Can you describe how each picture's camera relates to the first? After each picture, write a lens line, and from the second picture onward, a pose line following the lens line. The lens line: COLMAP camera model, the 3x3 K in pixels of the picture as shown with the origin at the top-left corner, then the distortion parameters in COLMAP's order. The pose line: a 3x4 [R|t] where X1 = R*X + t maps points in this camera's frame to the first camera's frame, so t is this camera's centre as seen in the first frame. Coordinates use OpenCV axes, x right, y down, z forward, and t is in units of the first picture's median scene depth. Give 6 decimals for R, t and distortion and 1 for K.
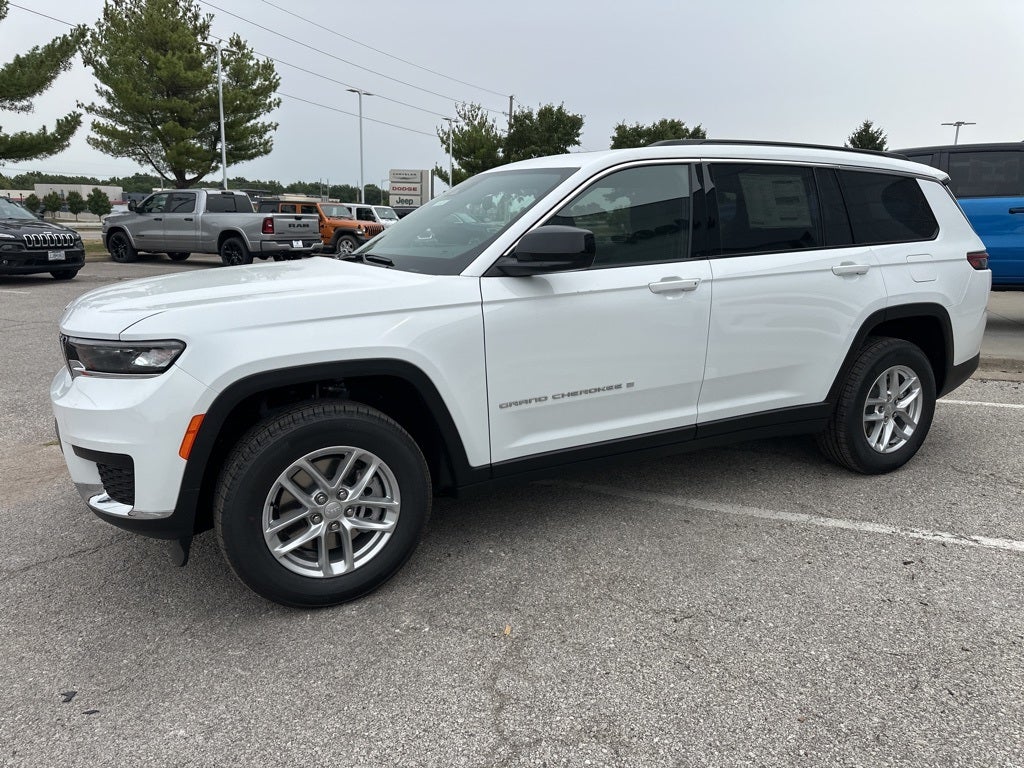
lens RADIAL K [[720.4, 0, 511.4], [0, 720.4, 385.9], [0, 0, 1]] dist [0.028828, -0.034000]
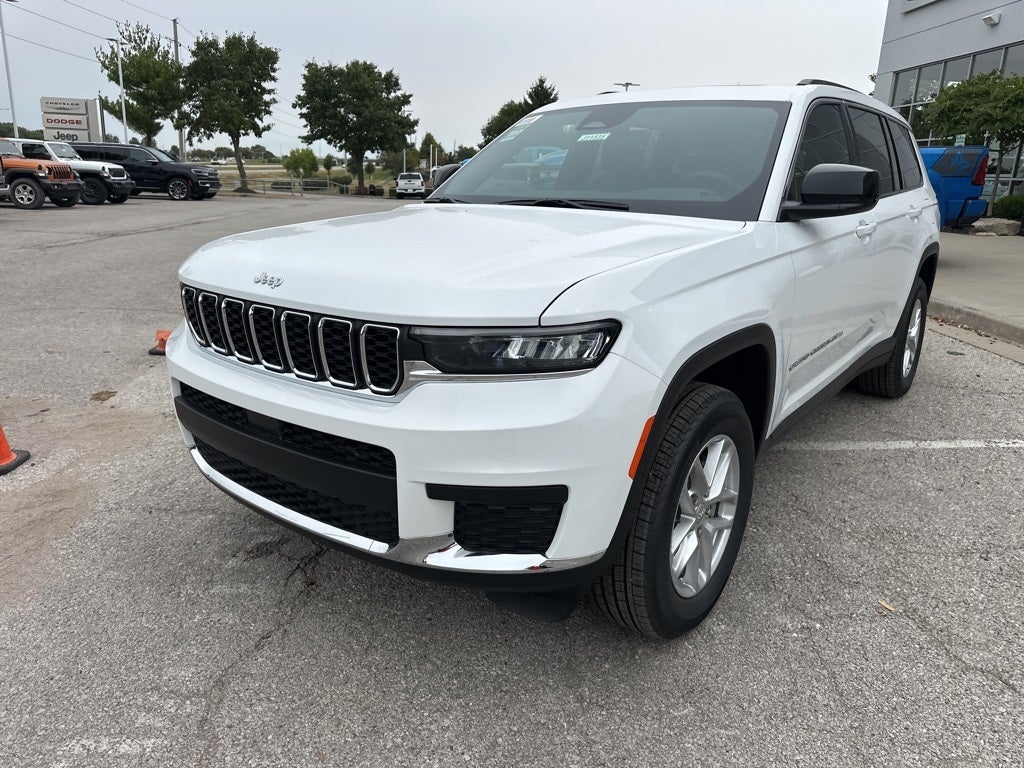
lens RADIAL K [[720.4, 0, 511.5], [0, 720.4, 385.4], [0, 0, 1]] dist [0.028828, -0.034000]
pose [[0.907352, -0.106622, 0.406624, -0.109485], [0.079016, 0.993316, 0.084141, -0.008494], [-0.412878, -0.044215, 0.909712, 0.049492]]
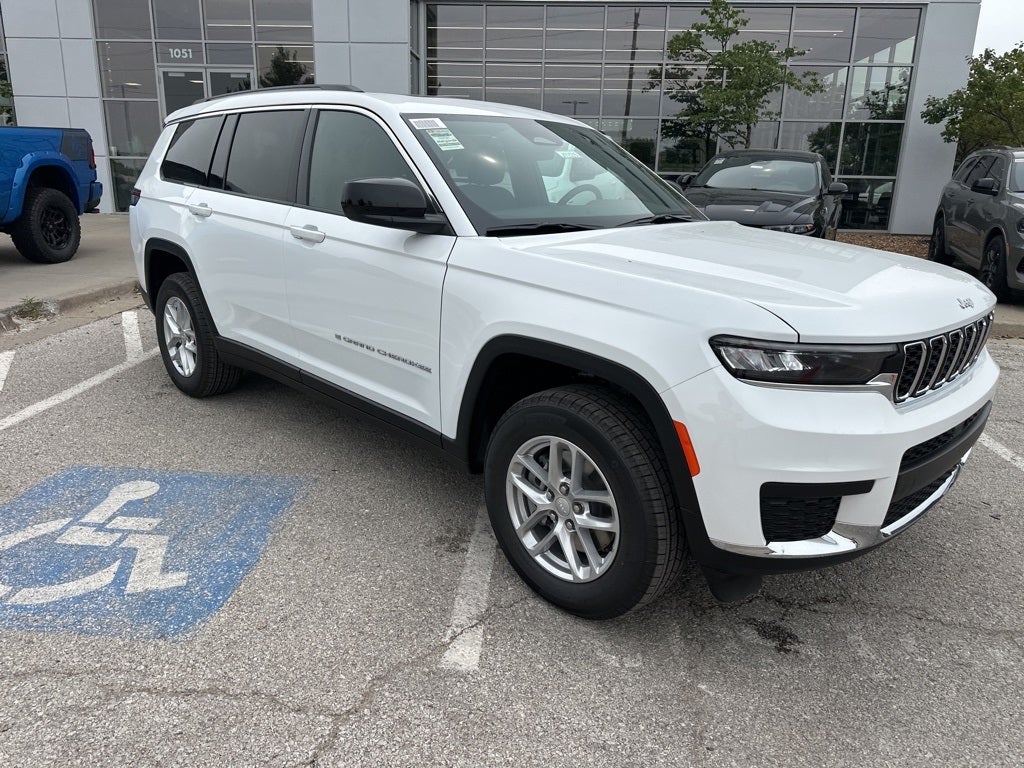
lens RADIAL K [[720.4, 0, 508.1], [0, 720.4, 389.3], [0, 0, 1]] dist [0.028828, -0.034000]
pose [[-0.299482, -0.287260, 0.909831, -0.189796], [0.183103, 0.918570, 0.350290, -0.061172], [-0.936367, 0.271498, -0.222497, 0.262544]]
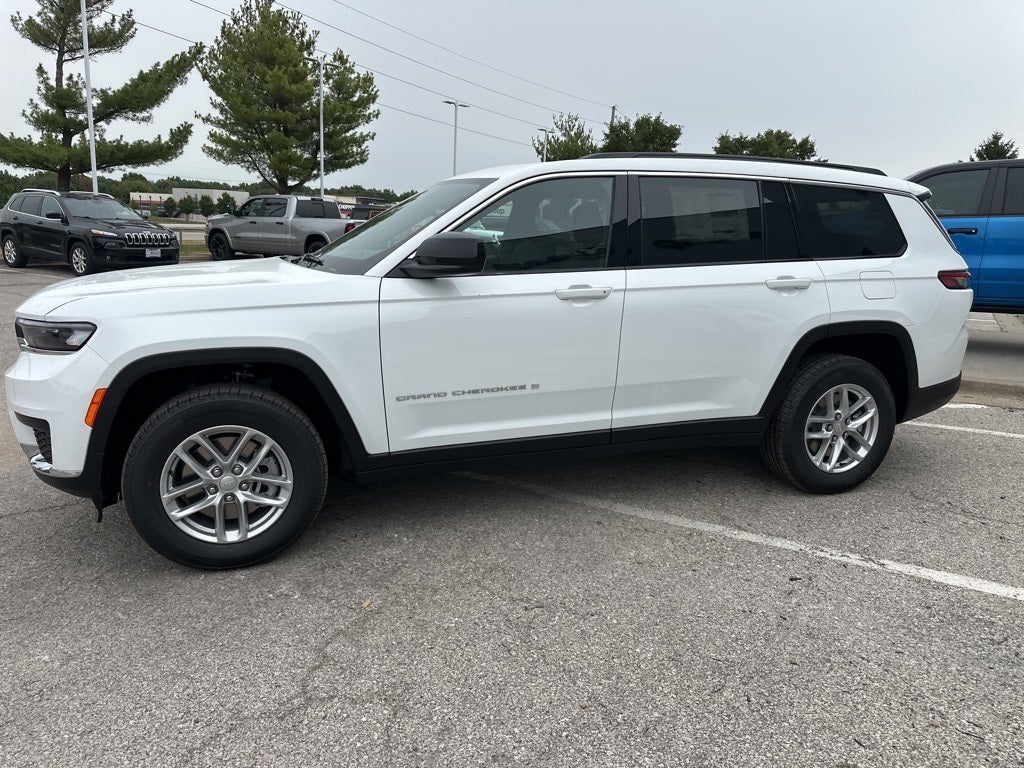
lens RADIAL K [[720.4, 0, 510.2], [0, 720.4, 386.5], [0, 0, 1]] dist [0.028828, -0.034000]
pose [[0.989341, 0.050587, -0.136546, 0.046617], [-0.052171, 0.998606, -0.008049, 0.001523], [0.135948, 0.015087, 0.990601, -0.006353]]
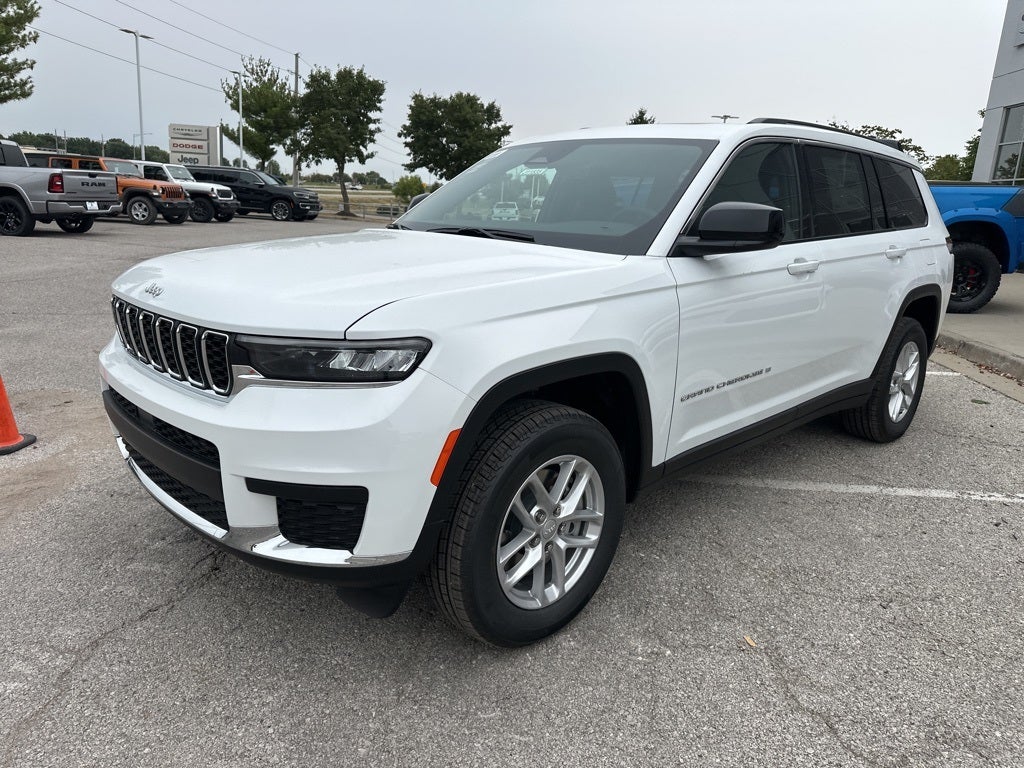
lens RADIAL K [[720.4, 0, 511.2], [0, 720.4, 386.5], [0, 0, 1]] dist [0.028828, -0.034000]
pose [[0.956168, -0.039138, 0.290191, -0.076545], [0.028181, 0.998727, 0.041842, -0.005013], [-0.291459, -0.031830, 0.956054, 0.028608]]
